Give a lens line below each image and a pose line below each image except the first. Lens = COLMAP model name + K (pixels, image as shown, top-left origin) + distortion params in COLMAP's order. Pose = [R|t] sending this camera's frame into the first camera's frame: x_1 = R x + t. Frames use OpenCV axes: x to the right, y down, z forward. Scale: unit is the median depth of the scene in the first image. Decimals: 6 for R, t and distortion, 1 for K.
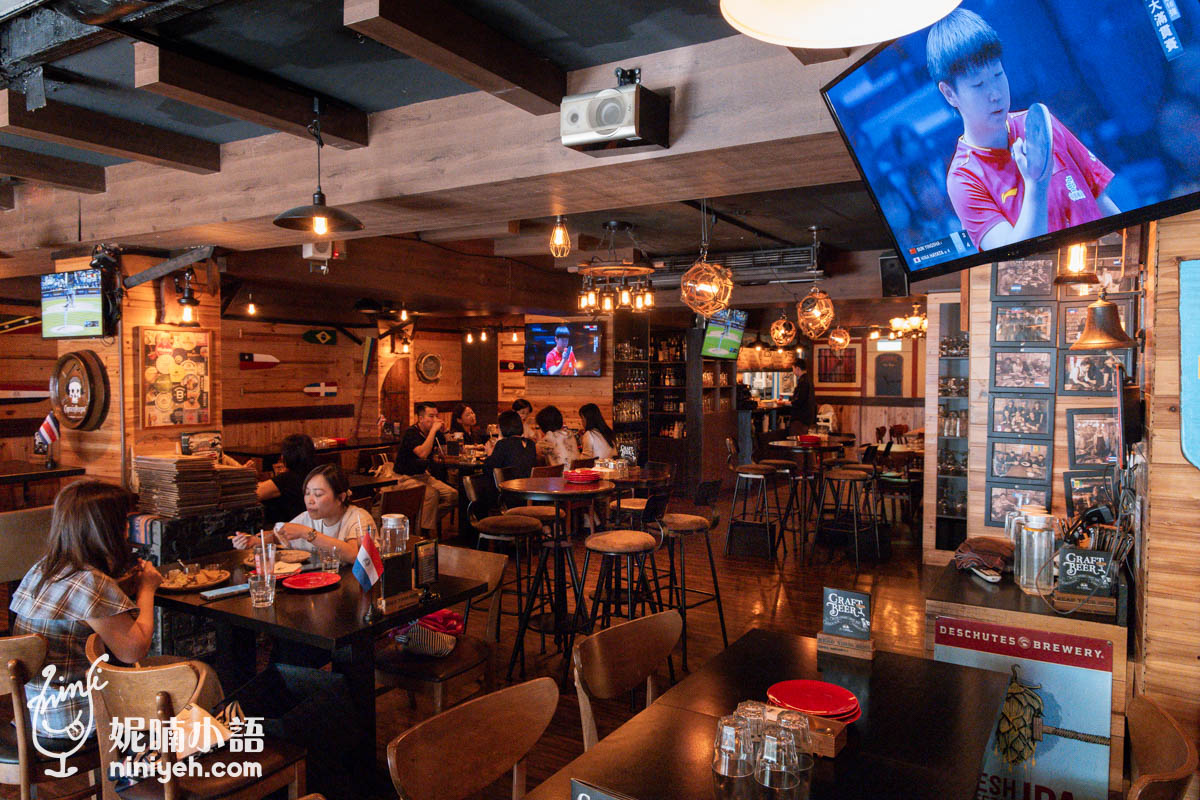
lens RADIAL K [[832.8, 0, 606.6], [0, 832.8, 394.9], [0, 0, 1]] dist [0.012575, -0.011401]
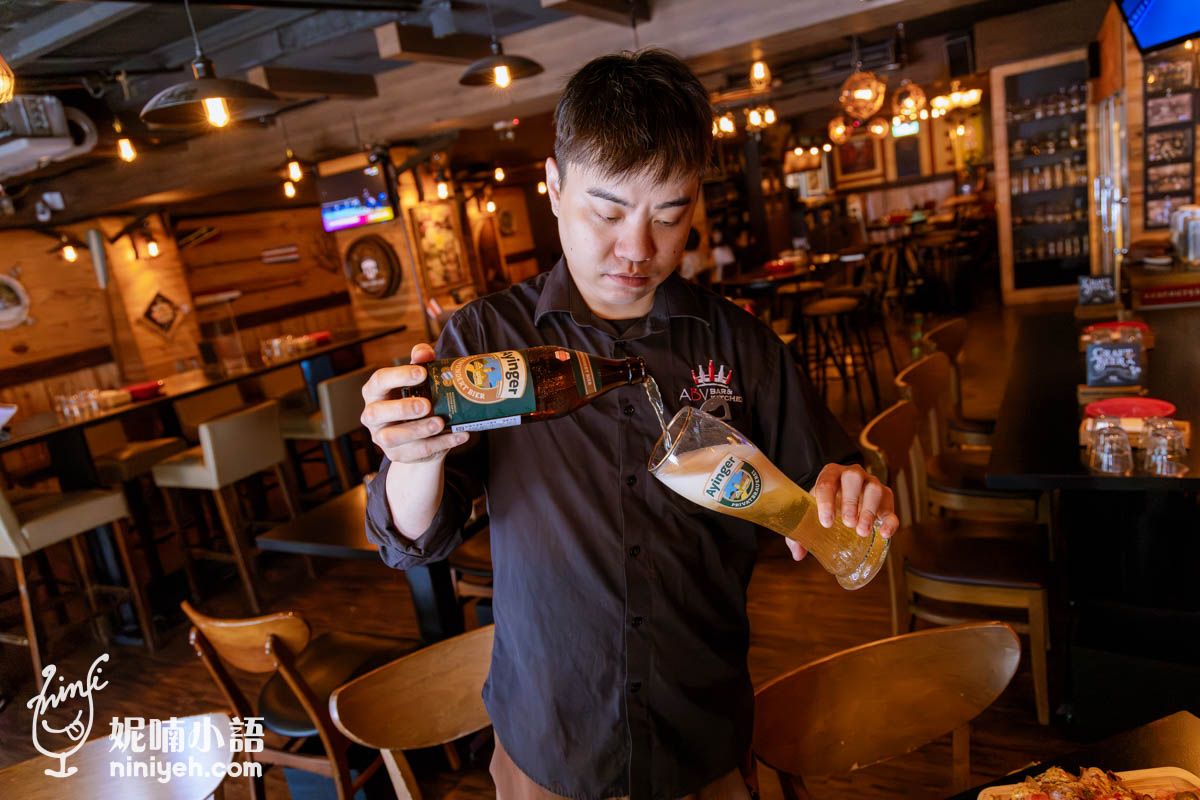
lens RADIAL K [[832.8, 0, 592.5], [0, 832.8, 397.6], [0, 0, 1]] dist [0.012575, -0.011401]
pose [[0.984126, -0.177186, 0.010051, -0.352531], [0.172016, 0.966282, 0.191595, 0.000089], [-0.043660, -0.186825, 0.981423, -0.261869]]
